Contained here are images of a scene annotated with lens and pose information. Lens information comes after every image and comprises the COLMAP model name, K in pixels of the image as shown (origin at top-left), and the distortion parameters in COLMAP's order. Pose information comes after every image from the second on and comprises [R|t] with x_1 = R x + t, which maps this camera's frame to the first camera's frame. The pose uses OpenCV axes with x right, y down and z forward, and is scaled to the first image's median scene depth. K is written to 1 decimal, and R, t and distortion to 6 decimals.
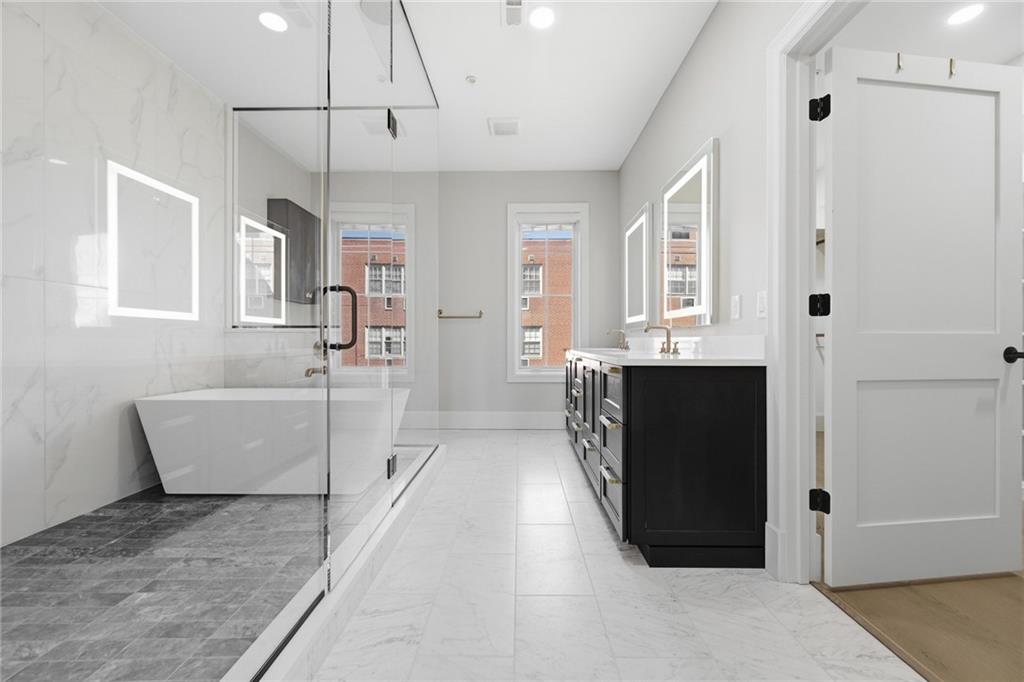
lens RADIAL K [[413.2, 0, 512.0], [0, 413.2, 341.0], [0, 0, 1]] dist [-0.000109, -0.000257]
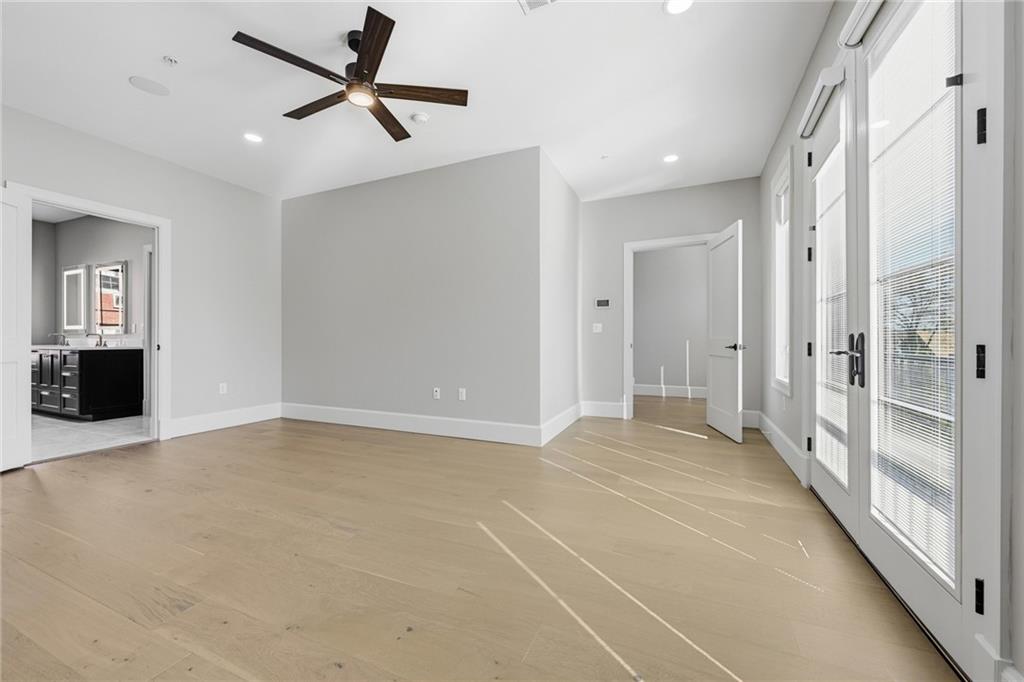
lens RADIAL K [[413.2, 0, 512.0], [0, 413.2, 341.0], [0, 0, 1]] dist [-0.000109, -0.000257]
pose [[0.404853, -0.005028, 0.914368, -0.839767], [-0.000607, 0.999983, 0.005767, -0.013252], [-0.914382, -0.002890, 0.404843, -2.130709]]
